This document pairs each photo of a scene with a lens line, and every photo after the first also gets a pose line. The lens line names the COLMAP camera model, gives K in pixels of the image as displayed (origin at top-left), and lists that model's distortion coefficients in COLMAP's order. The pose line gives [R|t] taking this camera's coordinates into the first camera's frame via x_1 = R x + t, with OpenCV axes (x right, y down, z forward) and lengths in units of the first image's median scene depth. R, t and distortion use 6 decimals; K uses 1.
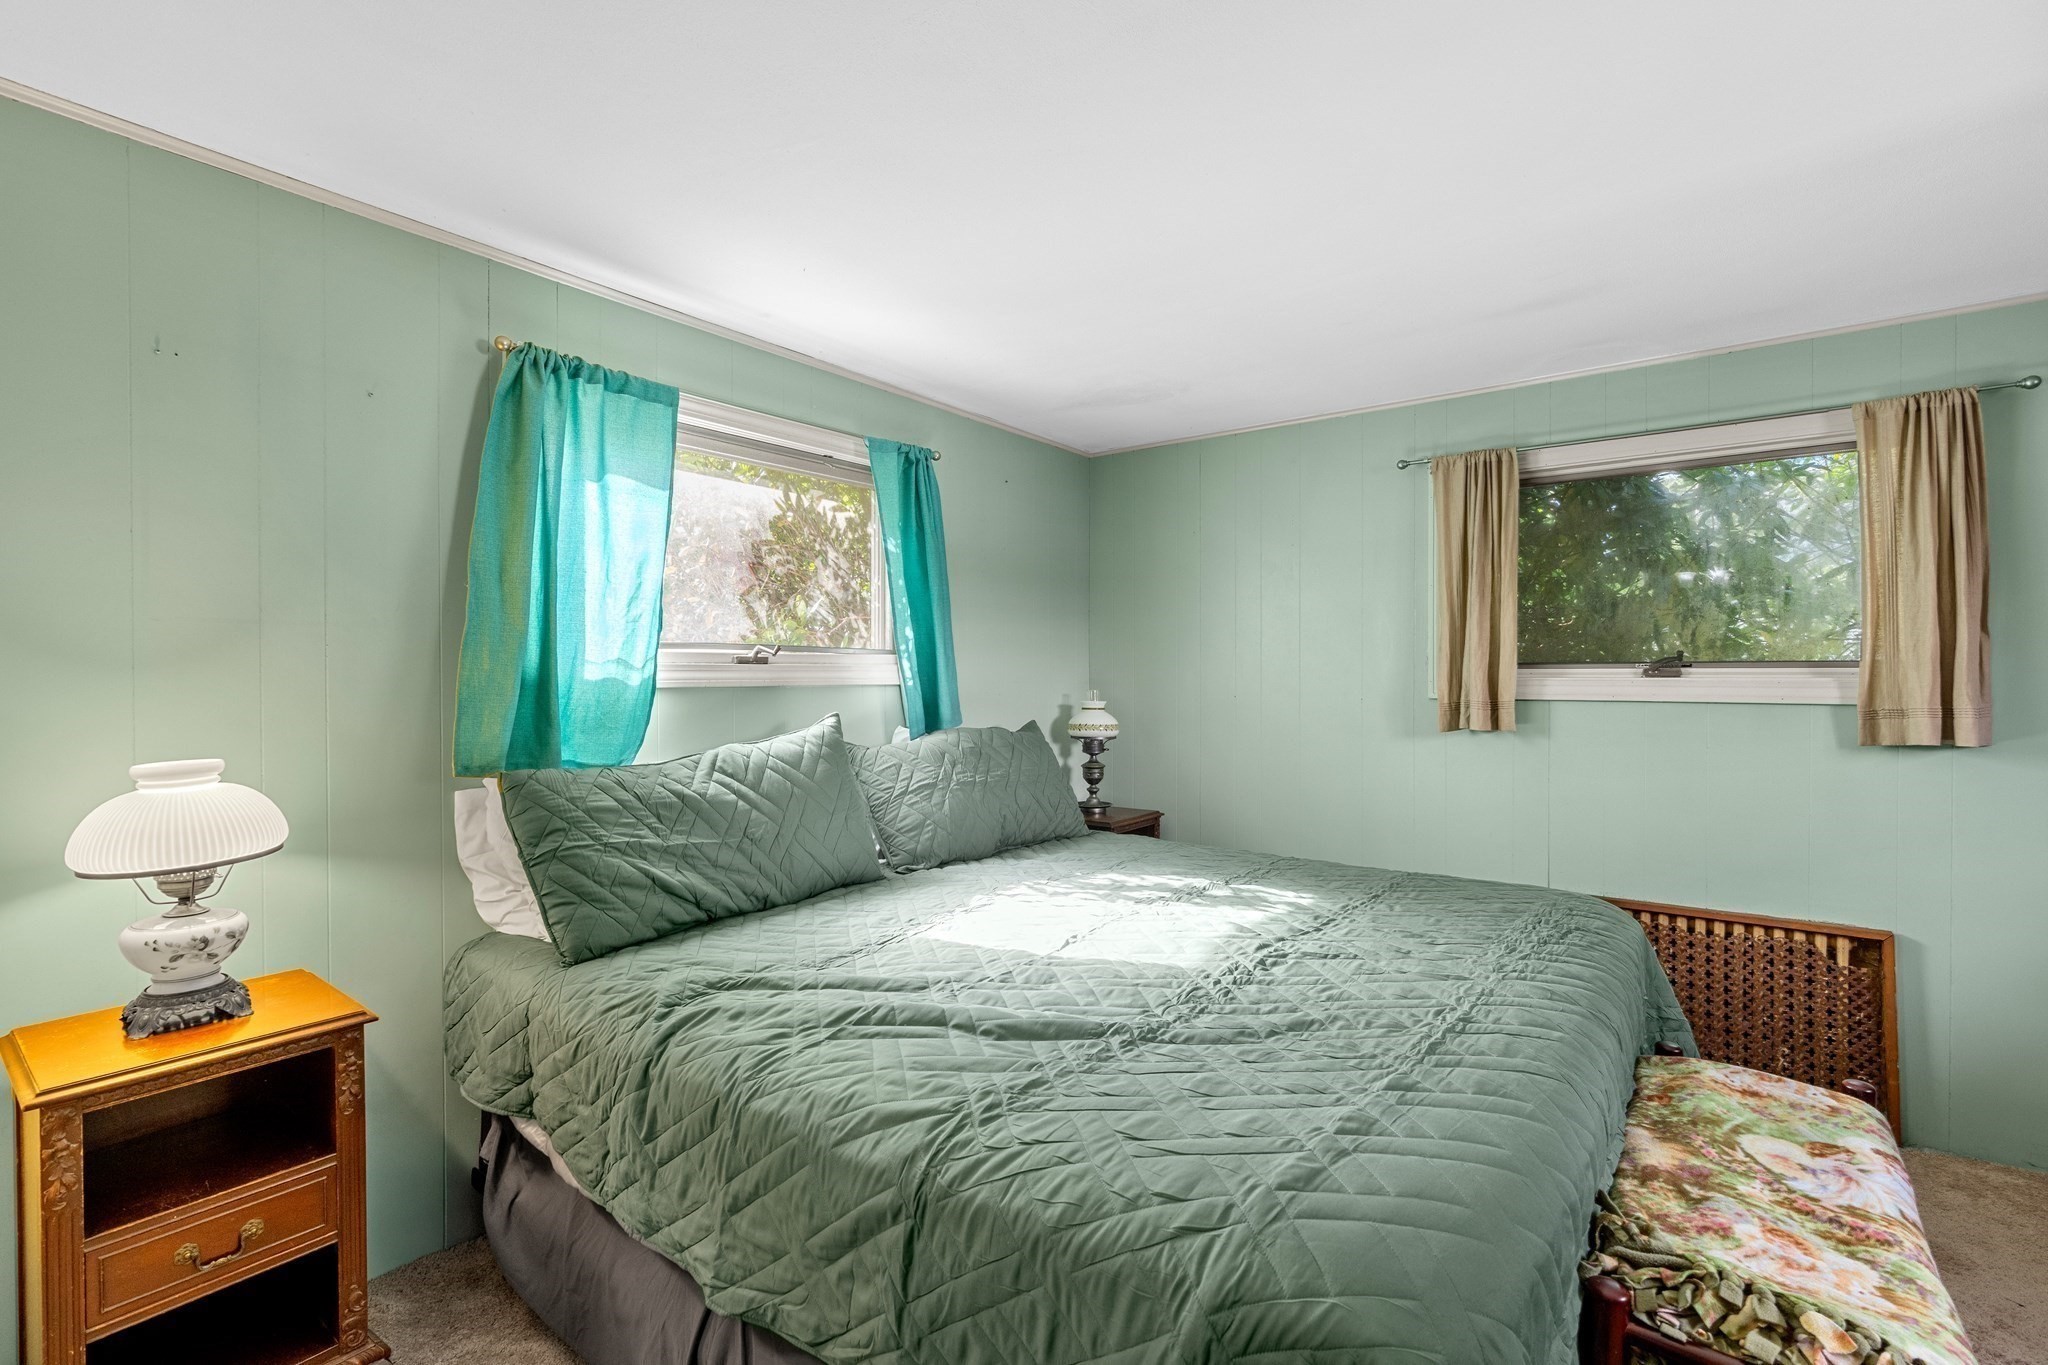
lens RADIAL K [[928.9, 0, 1022.3], [0, 928.9, 676.8], [0, 0, 1]] dist [-0.006856, 0.003328]
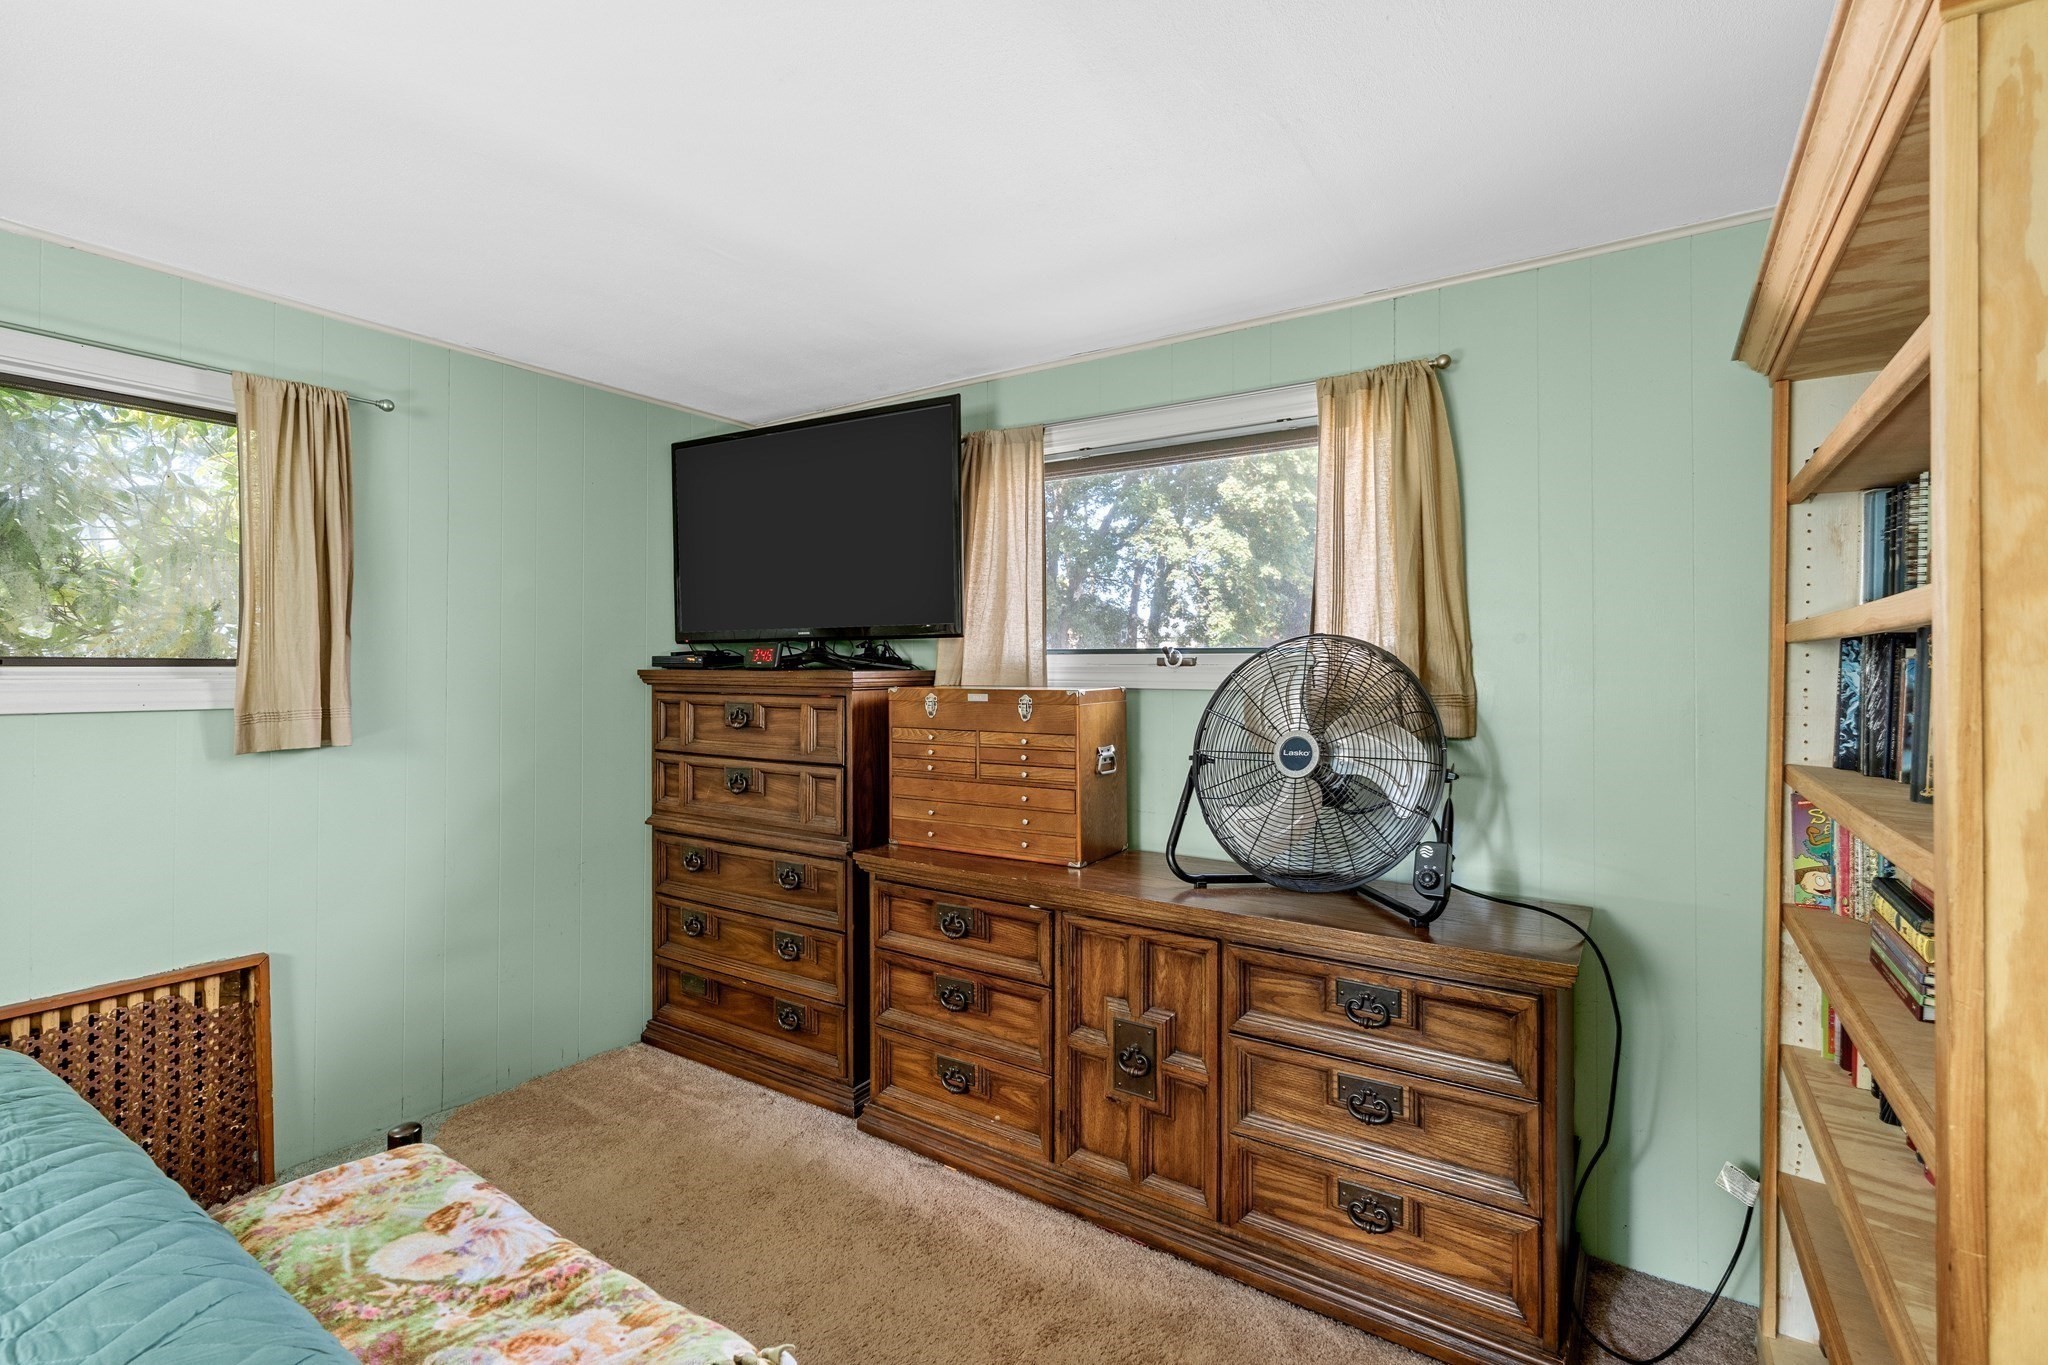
lens RADIAL K [[928.9, 0, 1004.1], [0, 928.9, 656.7], [0, 0, 1]] dist [-0.006856, 0.003328]
pose [[-0.049890, 0.015083, 0.998641, -0.038858], [0.004093, 0.999881, -0.014898, -0.005358], [-0.998746, 0.003344, -0.049945, 0.461121]]
